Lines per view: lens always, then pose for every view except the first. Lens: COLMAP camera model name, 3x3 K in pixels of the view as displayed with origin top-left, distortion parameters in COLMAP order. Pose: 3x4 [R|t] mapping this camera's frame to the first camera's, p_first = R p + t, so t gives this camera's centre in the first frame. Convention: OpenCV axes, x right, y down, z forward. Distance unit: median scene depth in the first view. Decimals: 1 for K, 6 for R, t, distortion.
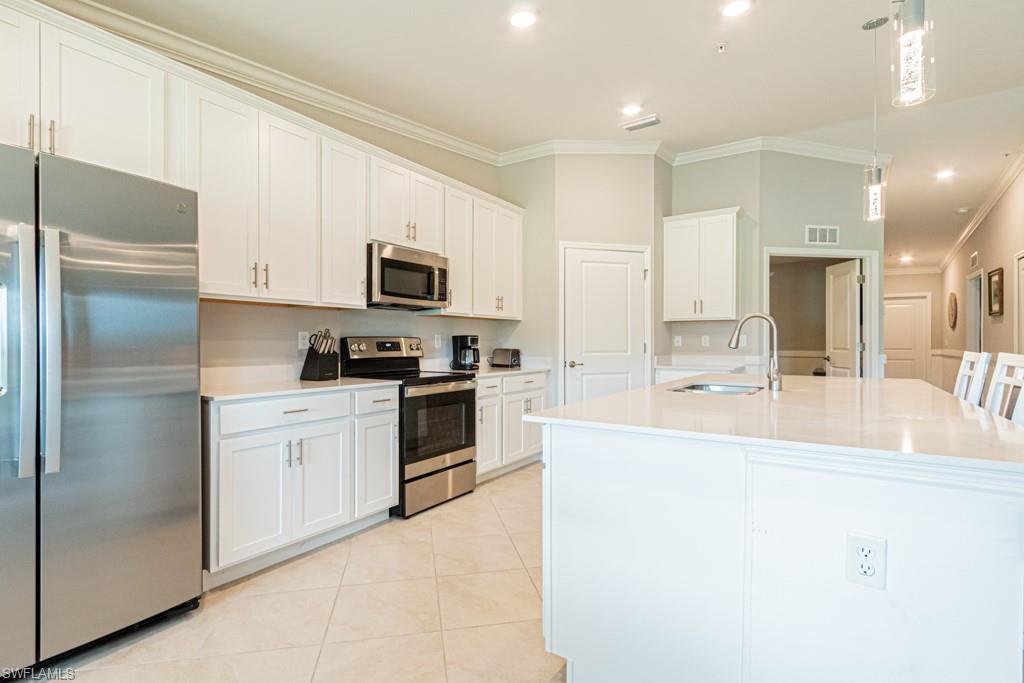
lens RADIAL K [[485.5, 0, 498.8], [0, 485.5, 336.8], [0, 0, 1]] dist [0.008640, -0.001039]
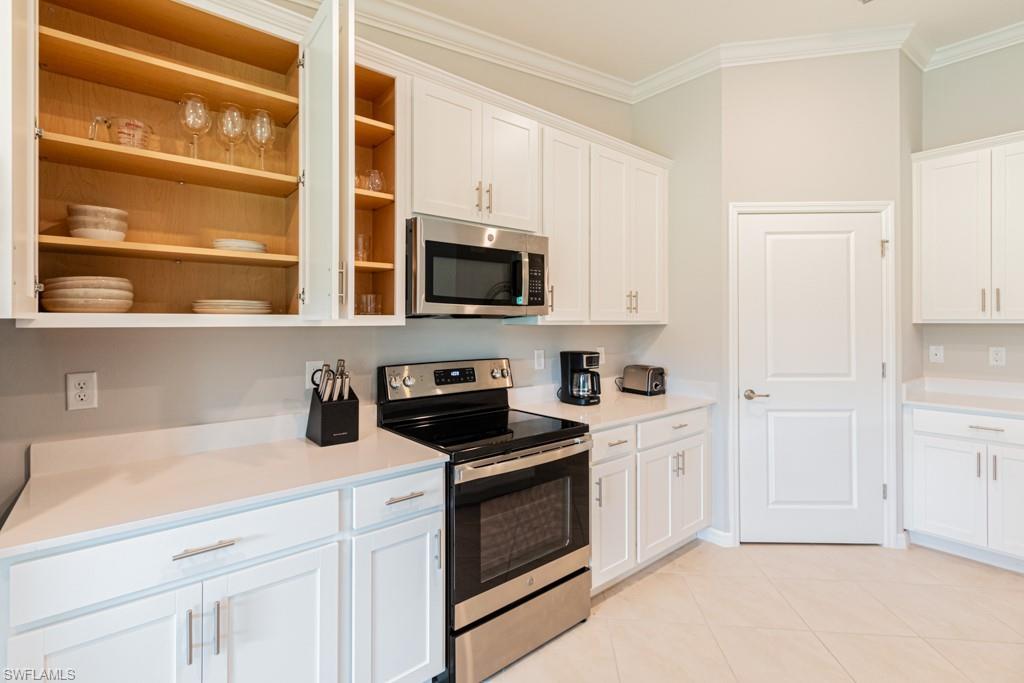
lens RADIAL K [[466.1, 0, 506.2], [0, 466.1, 317.2], [0, 0, 1]] dist [0.009980, -0.003953]
pose [[0.960964, -0.003653, -0.276650, 0.012754], [0.004014, 0.999992, 0.000737, -0.052150], [0.276645, -0.001819, 0.960971, 0.357287]]
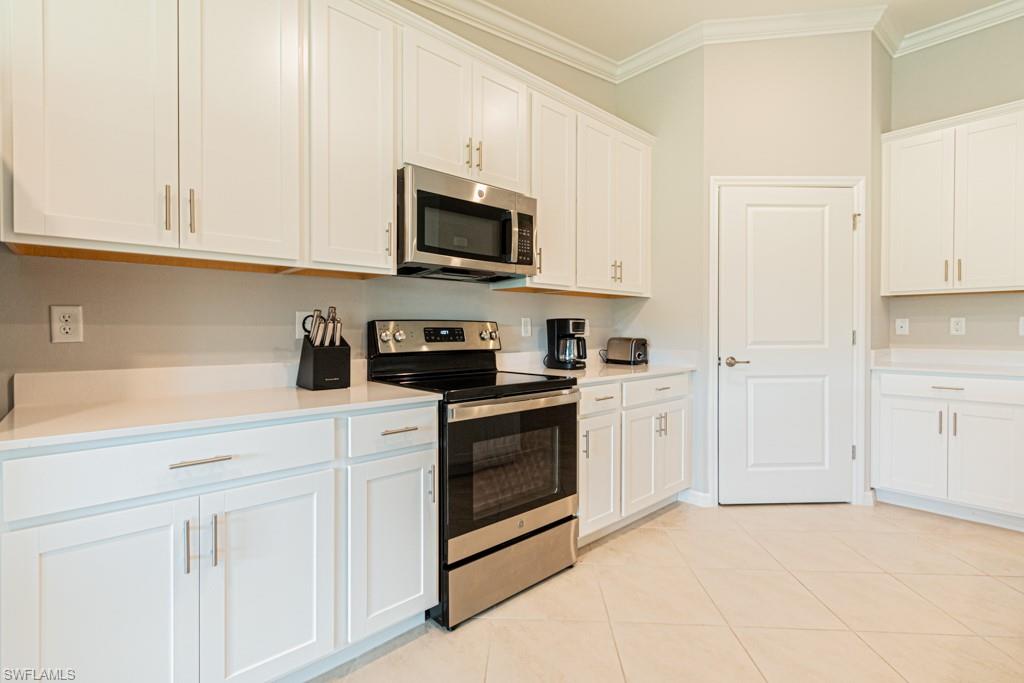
lens RADIAL K [[466.1, 0, 507.8], [0, 466.1, 328.8], [0, 0, 1]] dist [0.009980, -0.003953]
pose [[0.972359, 0.000370, -0.233492, 0.005156], [0.002082, 0.999945, 0.010254, 0.004908], [0.233483, -0.010457, 0.972305, 0.346977]]
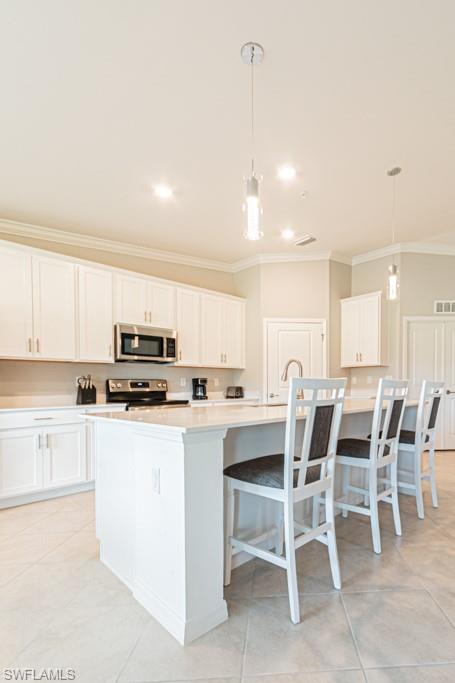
lens RADIAL K [[323.9, 0, 287.7], [0, 323.9, 386.8], [0, 0, 1]] dist [0.008640, -0.001039]
pose [[0.990364, -0.008575, -0.138224, 0.385644], [0.010856, 0.999817, 0.015763, 0.012582], [0.138063, -0.017111, 0.990276, -0.048830]]
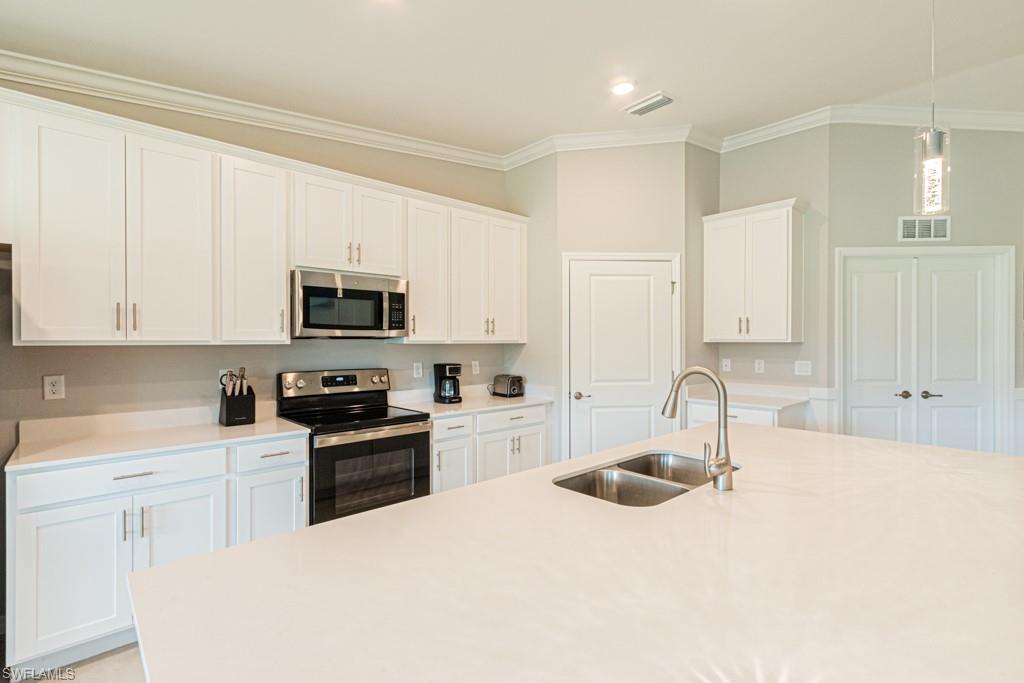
lens RADIAL K [[466.1, 0, 521.5], [0, 466.1, 338.8], [0, 0, 1]] dist [0.009980, -0.003953]
pose [[0.977337, -0.002652, -0.211673, 0.251763], [0.004020, 0.999974, 0.006036, -0.054211], [0.211652, -0.006750, 0.977322, 0.192381]]
